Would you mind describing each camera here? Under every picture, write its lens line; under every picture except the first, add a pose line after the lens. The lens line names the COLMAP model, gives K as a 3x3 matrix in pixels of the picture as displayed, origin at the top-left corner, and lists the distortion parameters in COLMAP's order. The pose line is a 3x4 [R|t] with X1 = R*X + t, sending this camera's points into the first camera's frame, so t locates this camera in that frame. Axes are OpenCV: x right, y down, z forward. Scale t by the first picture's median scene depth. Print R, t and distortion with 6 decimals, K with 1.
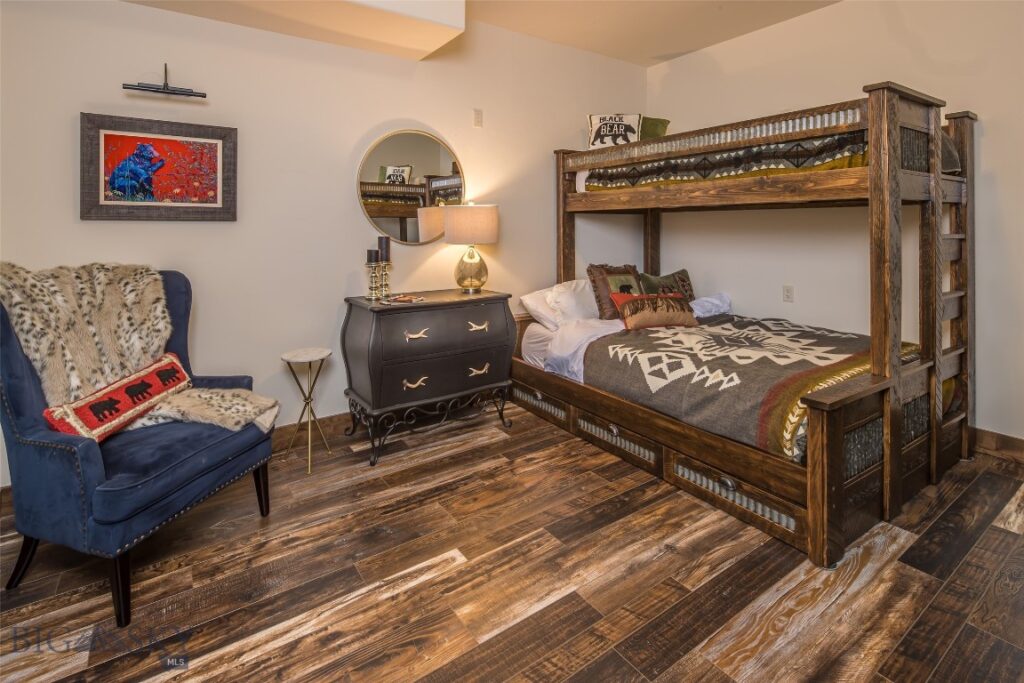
lens RADIAL K [[499.0, 0, 511.9], [0, 499.0, 228.0], [0, 0, 1]] dist [-0.002315, -0.001608]
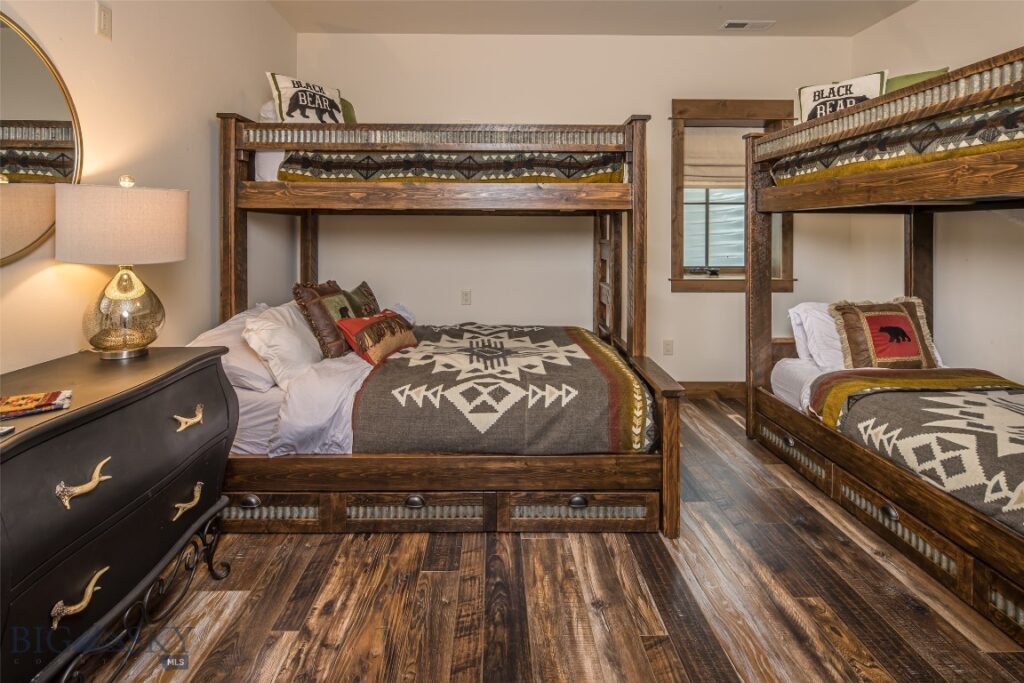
lens RADIAL K [[495.8, 0, 508.9], [0, 495.8, 236.1], [0, 0, 1]] dist [0.004412, -0.004530]
pose [[0.551371, 0.000751, 0.834260, -0.342280], [-0.004849, 0.999986, 0.002305, 0.001535], [-0.834246, -0.005316, 0.551366, 0.463841]]
